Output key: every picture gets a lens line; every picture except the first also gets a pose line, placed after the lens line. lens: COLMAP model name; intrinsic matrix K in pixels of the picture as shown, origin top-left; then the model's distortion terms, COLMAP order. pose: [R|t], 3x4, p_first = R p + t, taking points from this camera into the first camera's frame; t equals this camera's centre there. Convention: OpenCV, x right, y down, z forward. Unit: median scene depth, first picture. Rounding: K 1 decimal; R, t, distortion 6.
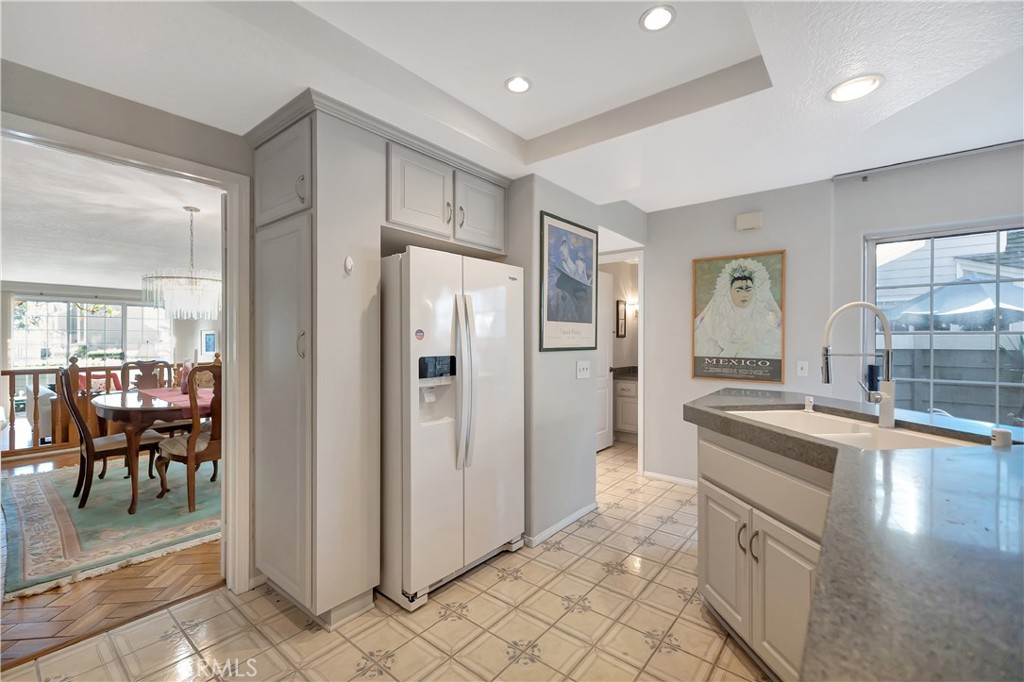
lens RADIAL K [[441.0, 0, 507.8], [0, 441.0, 339.1], [0, 0, 1]] dist [0.009334, 0.000086]
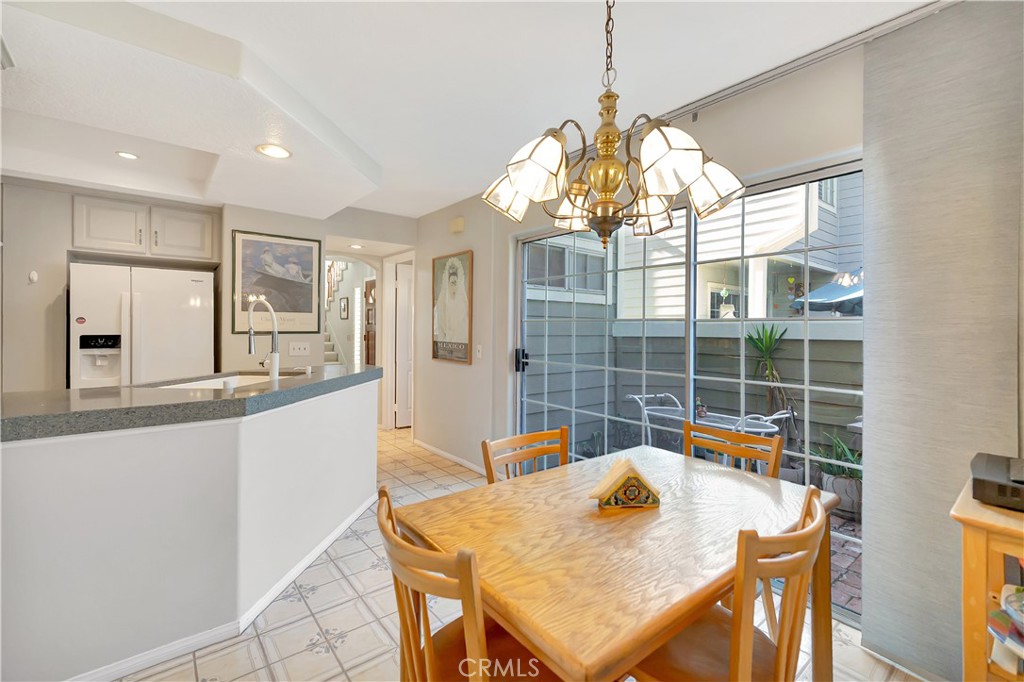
lens RADIAL K [[441.0, 0, 506.5], [0, 441.0, 331.1], [0, 0, 1]] dist [0.009334, 0.000086]
pose [[0.975419, 0.003808, -0.220326, 1.099742], [-0.003792, 0.999993, 0.000496, 0.014928], [0.220326, 0.000352, 0.975426, -0.126453]]
